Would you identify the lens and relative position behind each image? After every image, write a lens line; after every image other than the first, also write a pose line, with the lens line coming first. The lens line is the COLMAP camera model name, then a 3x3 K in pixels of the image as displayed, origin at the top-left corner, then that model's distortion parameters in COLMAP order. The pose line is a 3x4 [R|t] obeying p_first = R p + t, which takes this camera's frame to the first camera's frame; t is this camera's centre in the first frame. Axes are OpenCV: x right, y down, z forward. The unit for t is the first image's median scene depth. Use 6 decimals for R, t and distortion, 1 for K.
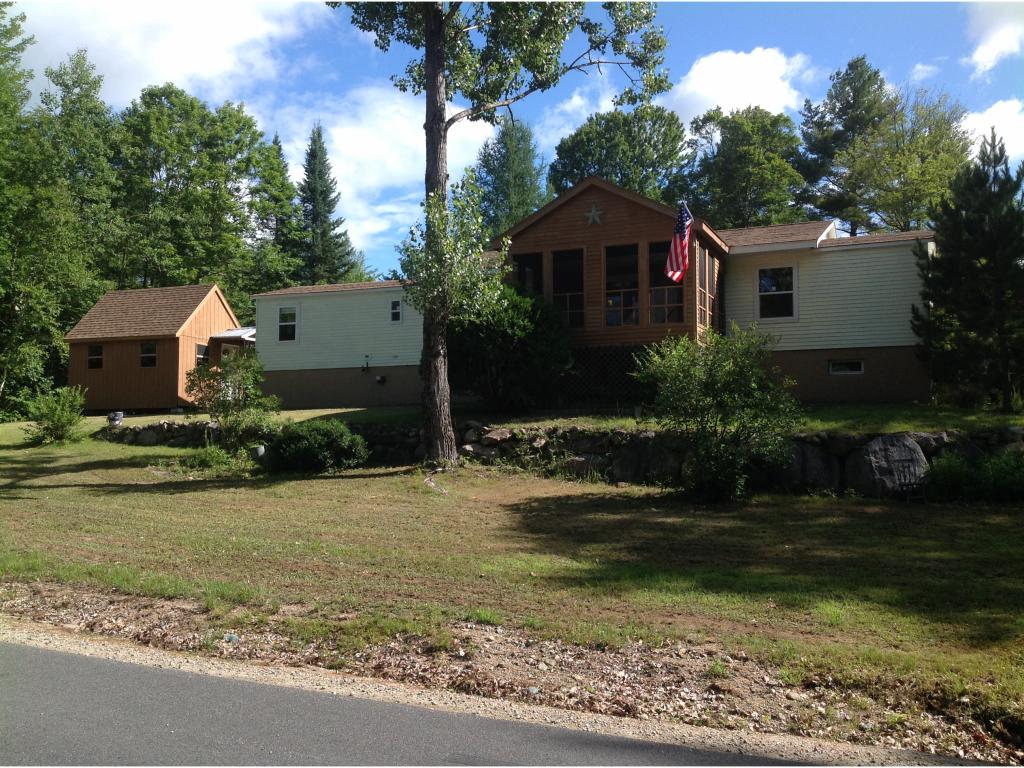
lens RADIAL K [[977.2, 0, 512.0], [0, 977.2, 384.0], [0, 0, 1]] dist [0.130973, -0.316365]
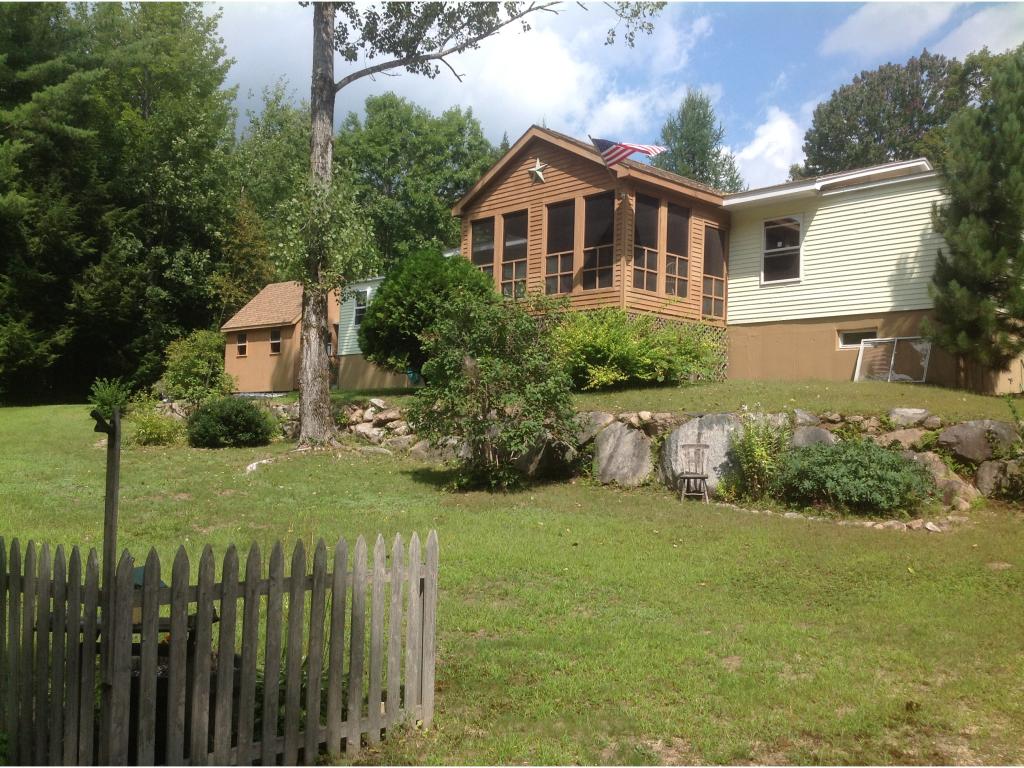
lens RADIAL K [[977.2, 0, 512.0], [0, 977.2, 384.0], [0, 0, 1]] dist [0.130973, -0.316365]
pose [[0.917376, 0.005999, -0.397977, 0.391518], [-0.007137, 0.999974, -0.001378, 0.021961], [0.397958, 0.004105, 0.917394, 0.161677]]
